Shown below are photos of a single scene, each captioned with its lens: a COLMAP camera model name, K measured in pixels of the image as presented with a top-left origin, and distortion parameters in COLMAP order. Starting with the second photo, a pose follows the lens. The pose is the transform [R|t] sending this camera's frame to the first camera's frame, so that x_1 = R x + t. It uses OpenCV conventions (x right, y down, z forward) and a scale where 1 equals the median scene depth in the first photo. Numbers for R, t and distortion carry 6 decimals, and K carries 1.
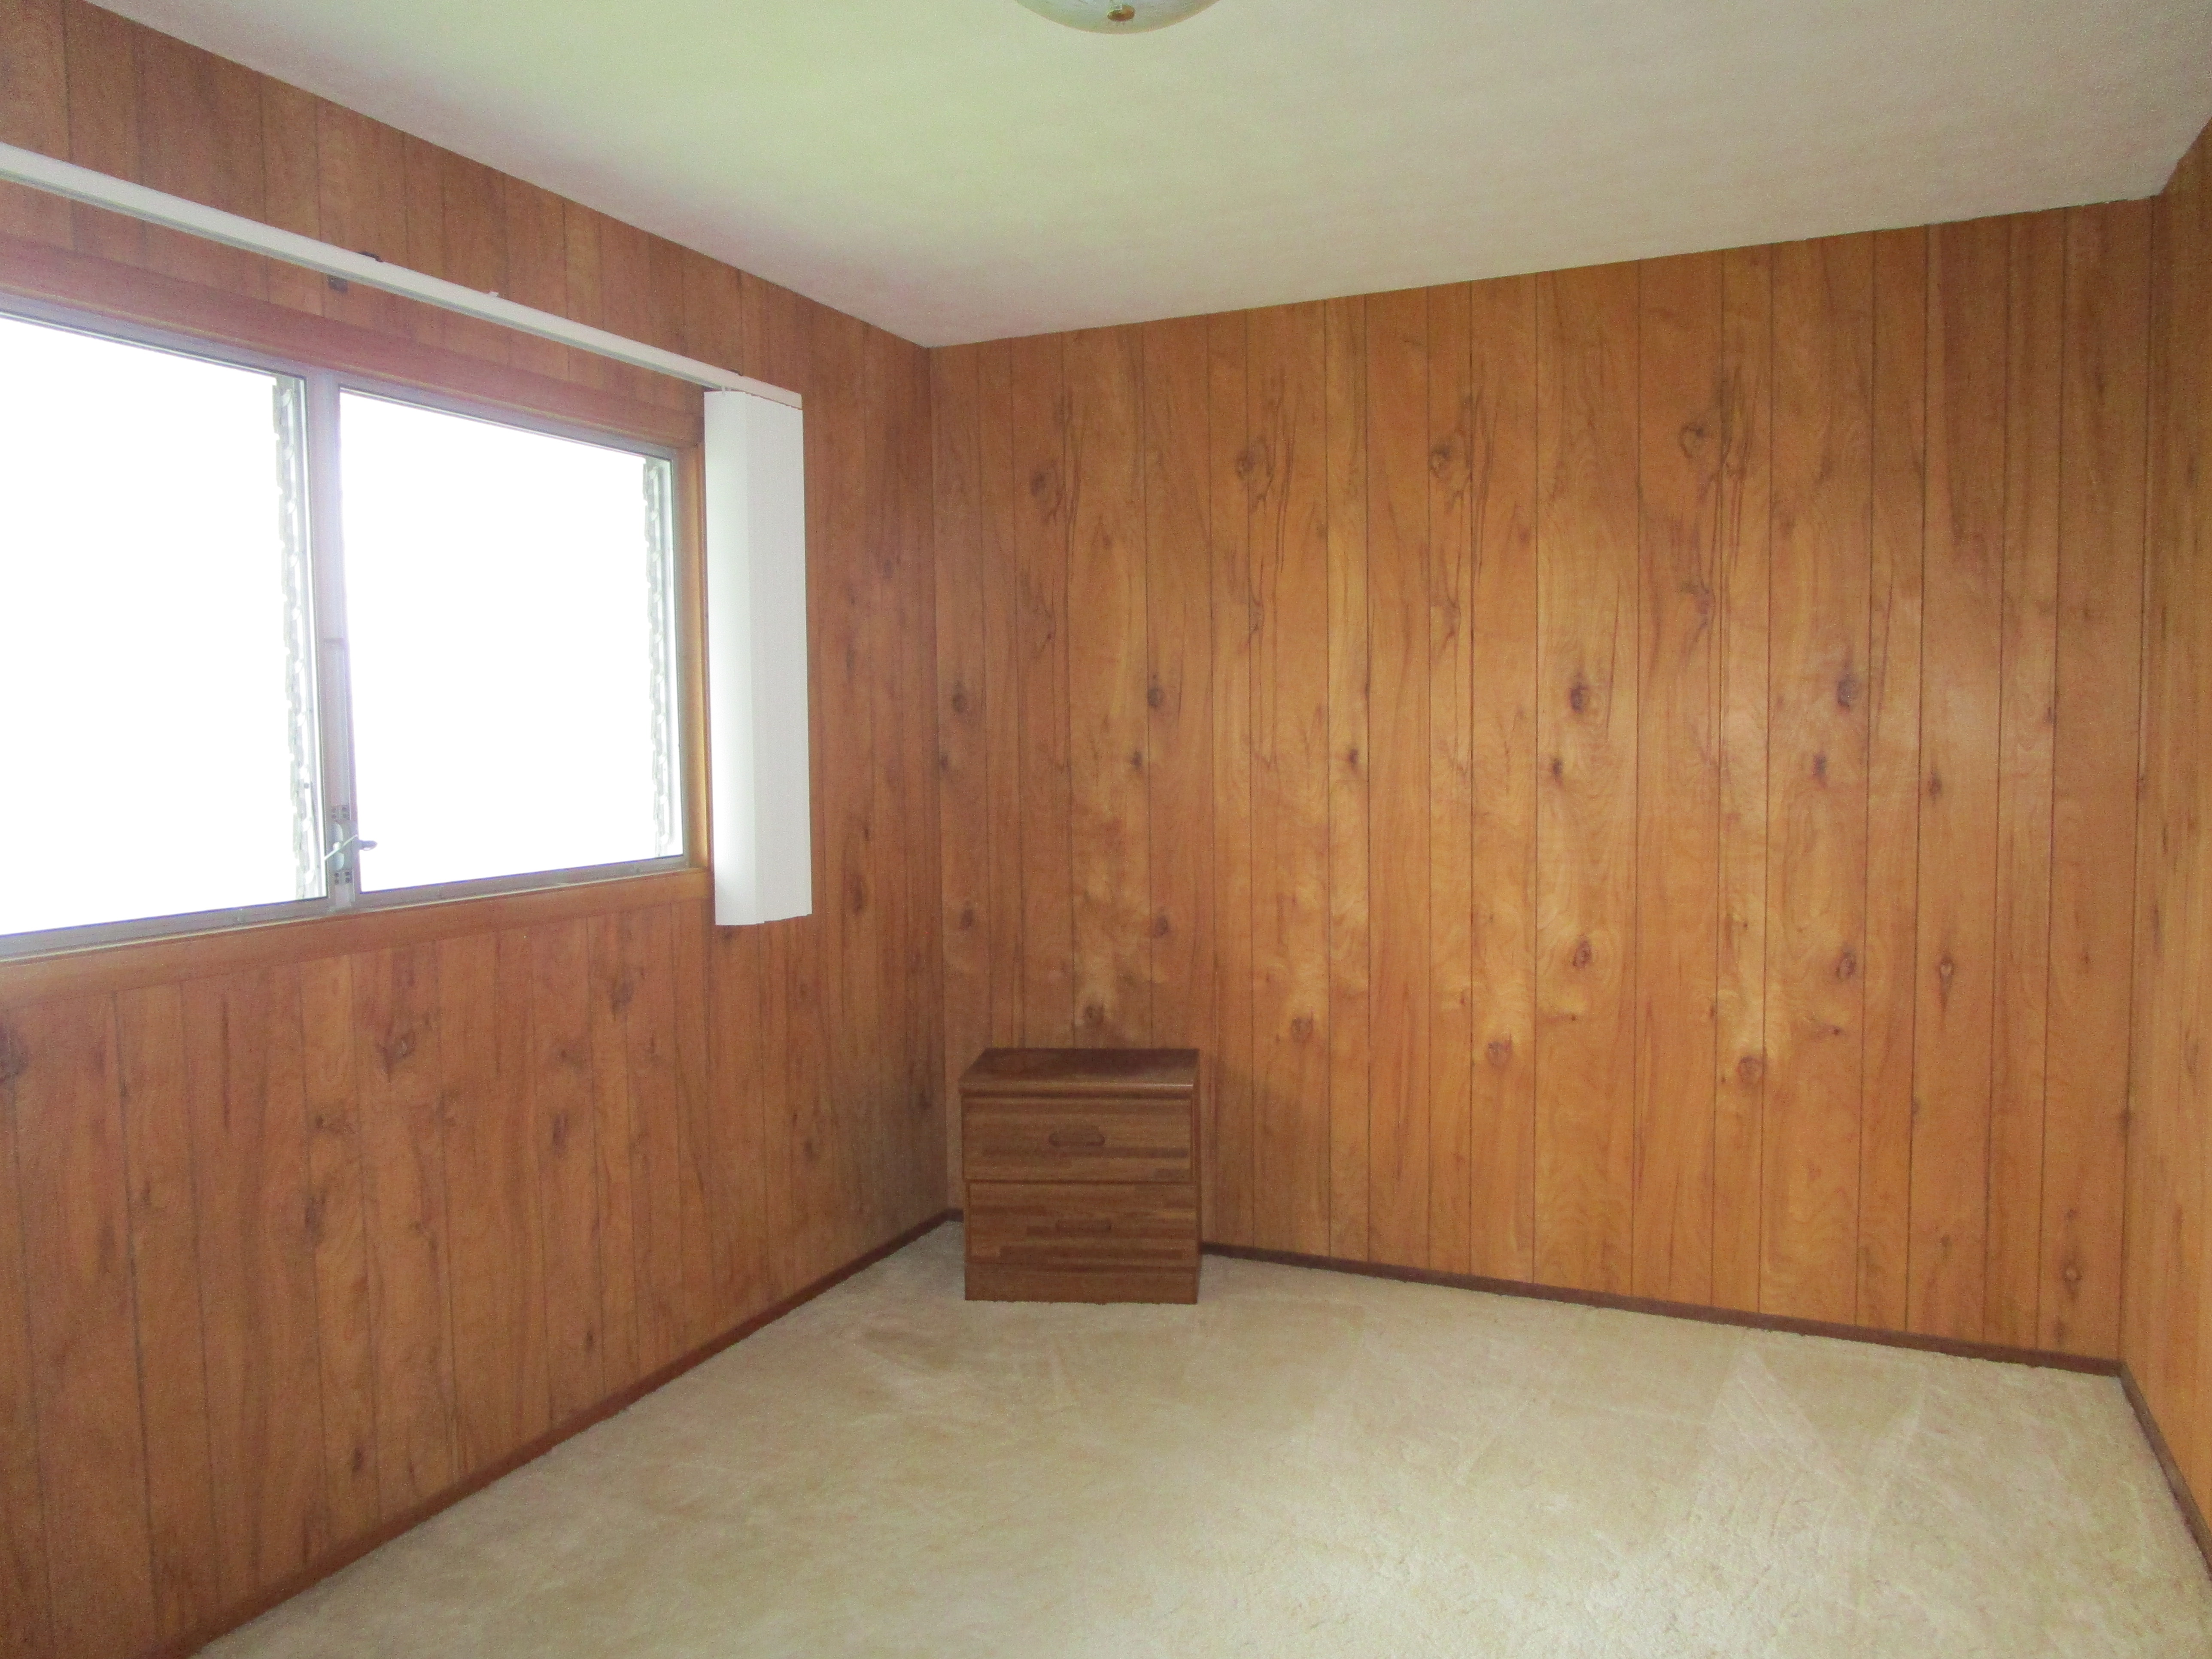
lens RADIAL K [[1565.9, 0, 1108.6], [0, 1565.9, 825.7], [0, 0, 1]] dist [-0.035943, 0.012738]
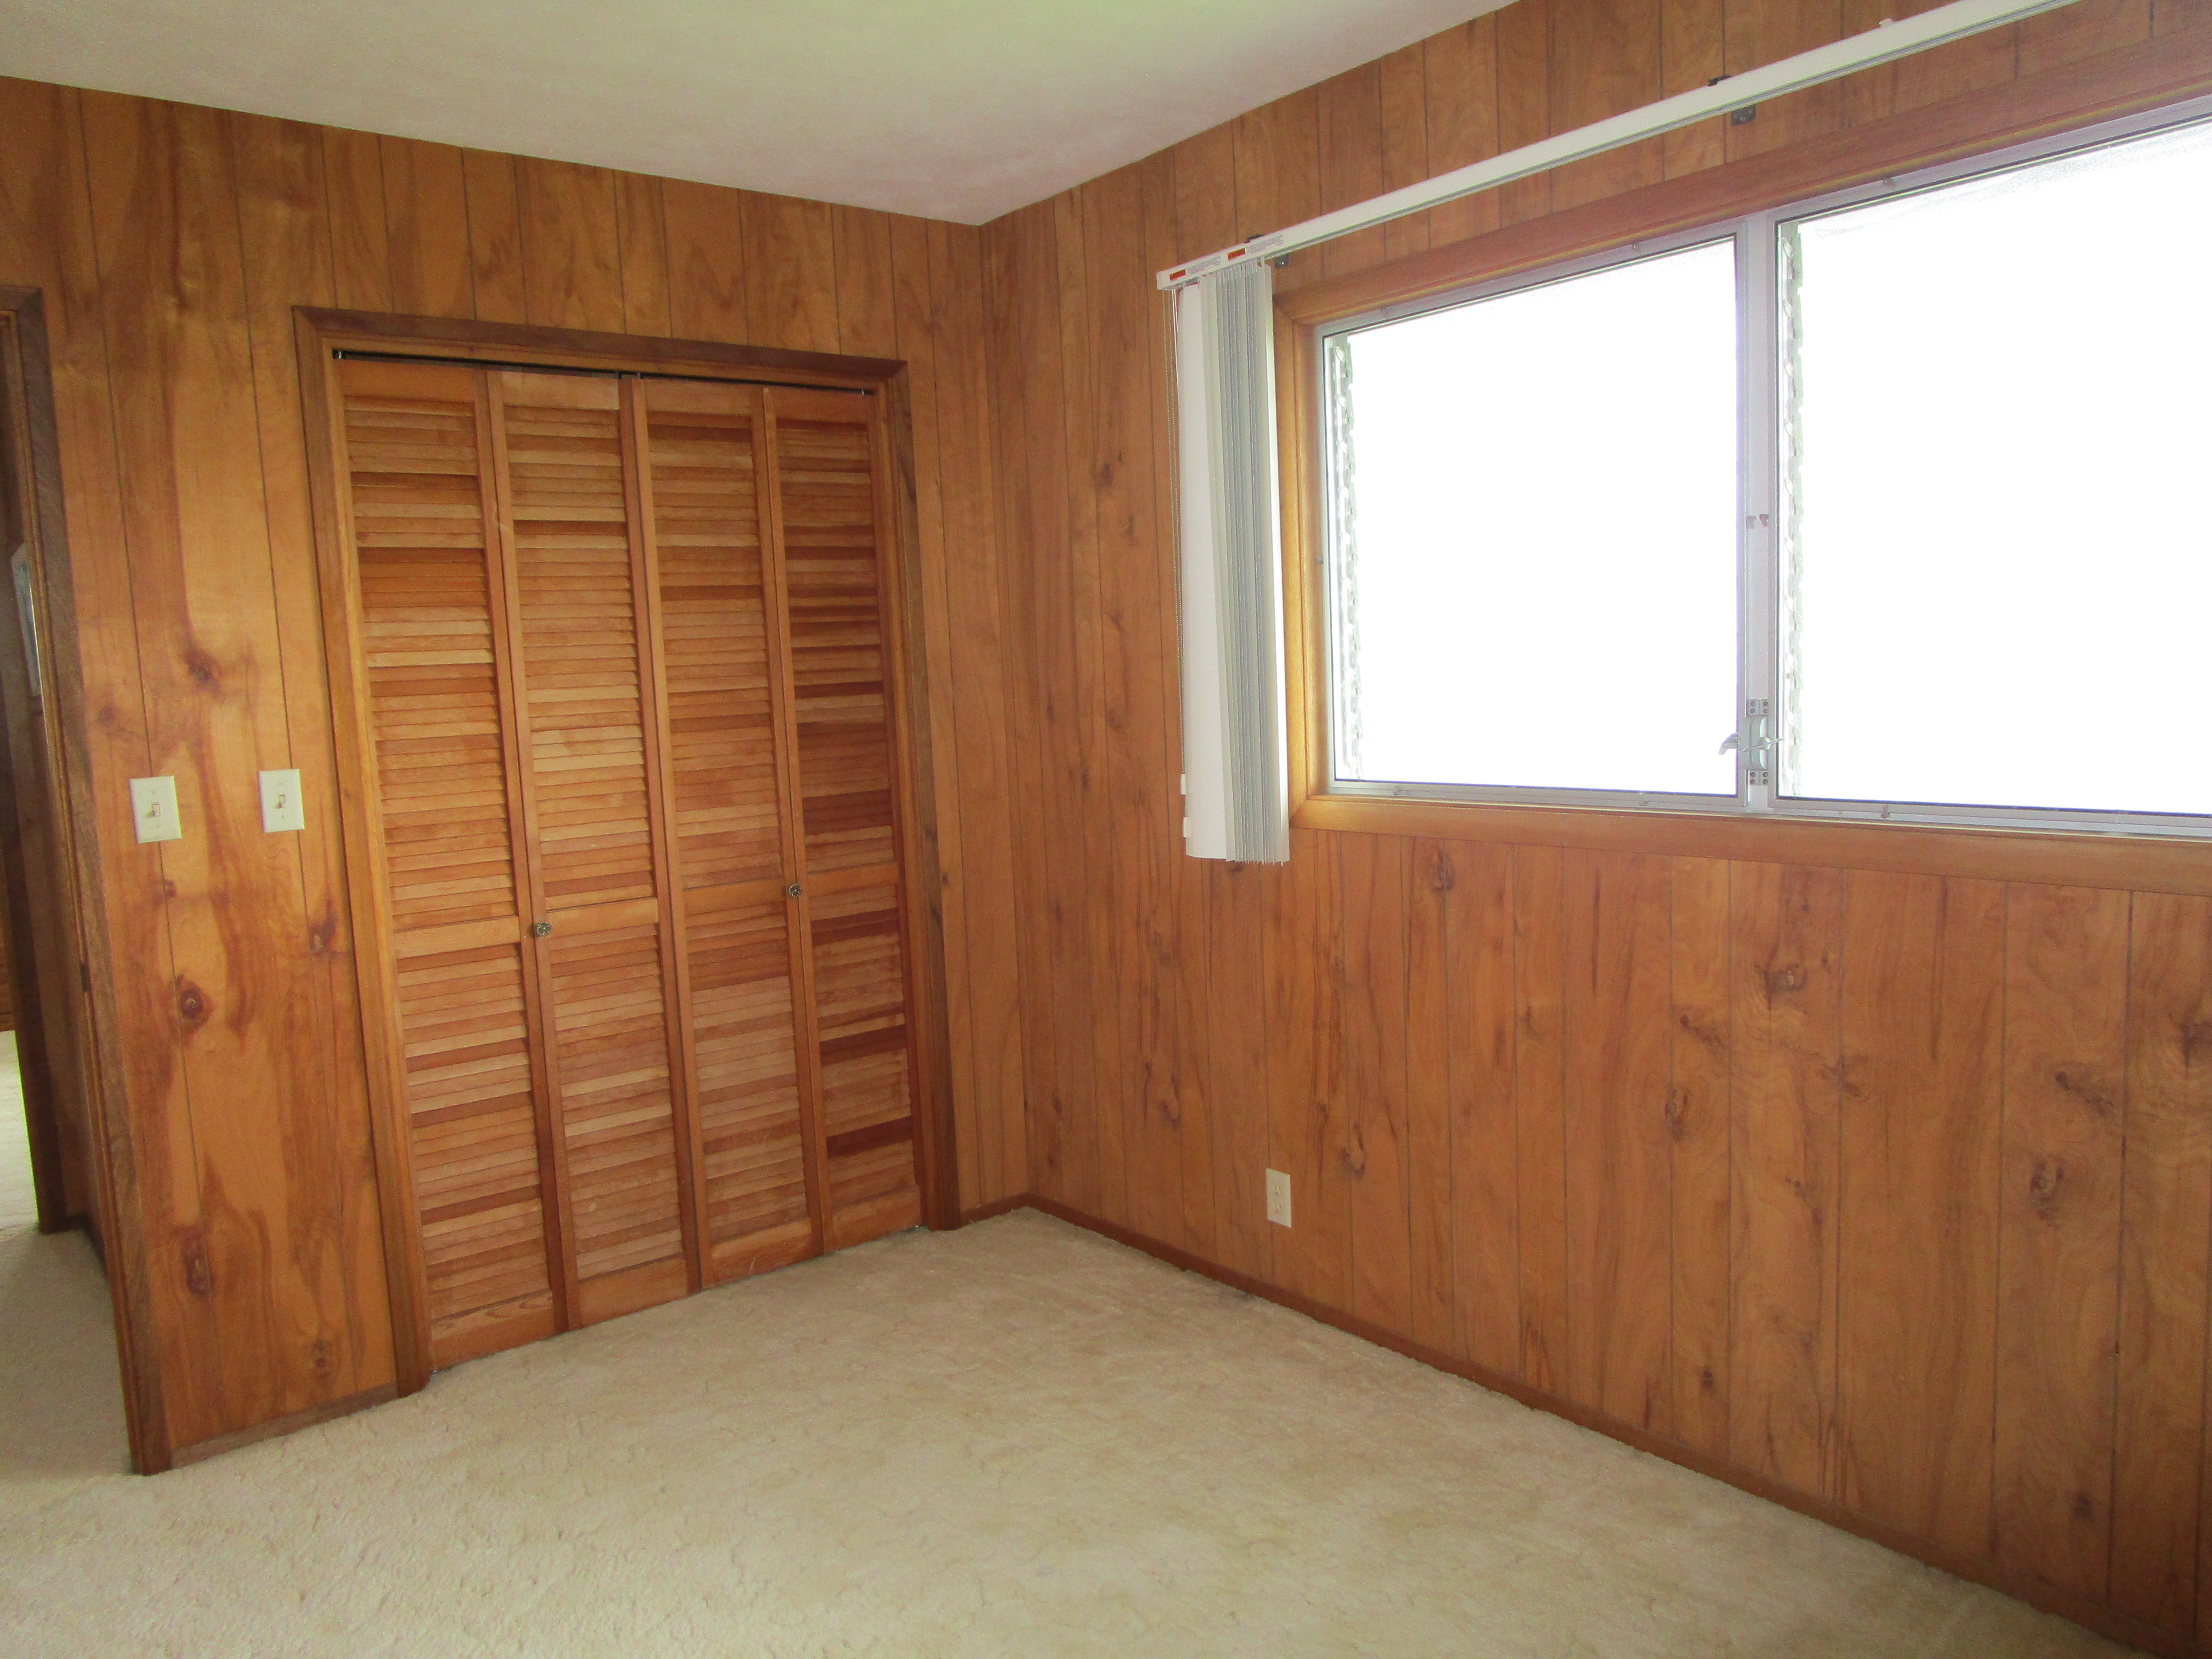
lens RADIAL K [[1565.9, 0, 1108.6], [0, 1565.9, 825.7], [0, 0, 1]] dist [-0.035943, 0.012738]
pose [[-0.442083, 0.128318, -0.887748, 0.497601], [-0.001738, 0.989590, 0.143904, -0.070689], [0.896972, 0.065160, -0.437258, 1.063990]]
